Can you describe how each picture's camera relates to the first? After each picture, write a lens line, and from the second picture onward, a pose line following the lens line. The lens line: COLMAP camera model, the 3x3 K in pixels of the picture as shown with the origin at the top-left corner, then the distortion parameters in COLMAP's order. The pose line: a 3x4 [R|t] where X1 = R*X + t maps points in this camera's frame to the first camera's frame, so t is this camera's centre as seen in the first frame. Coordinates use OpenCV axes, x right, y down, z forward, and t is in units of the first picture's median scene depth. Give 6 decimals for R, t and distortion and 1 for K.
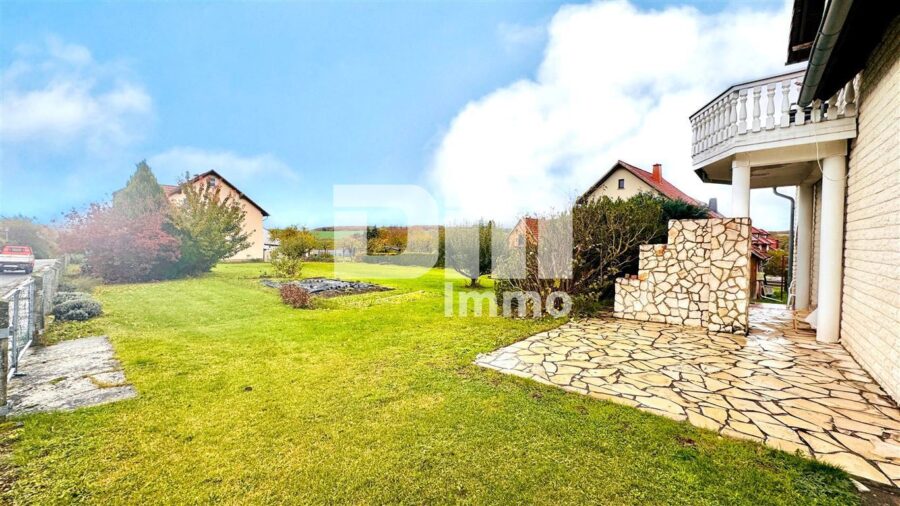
lens RADIAL K [[354.6, 0, 449.8], [0, 354.6, 252.4], [0, 0, 1]] dist [0.000401, 0.000049]
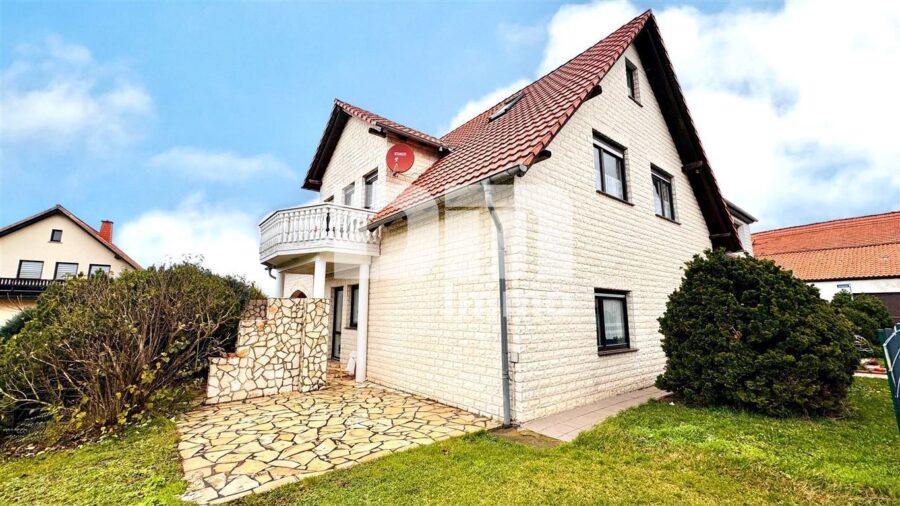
lens RADIAL K [[354.6, 0, 448.7], [0, 354.6, 253.9], [0, 0, 1]] dist [0.000401, 0.000049]
pose [[0.193983, 0.153359, 0.968944, -0.420095], [0.033240, 0.986110, -0.162731, -0.030254], [-0.980442, 0.063774, 0.186191, 0.275094]]
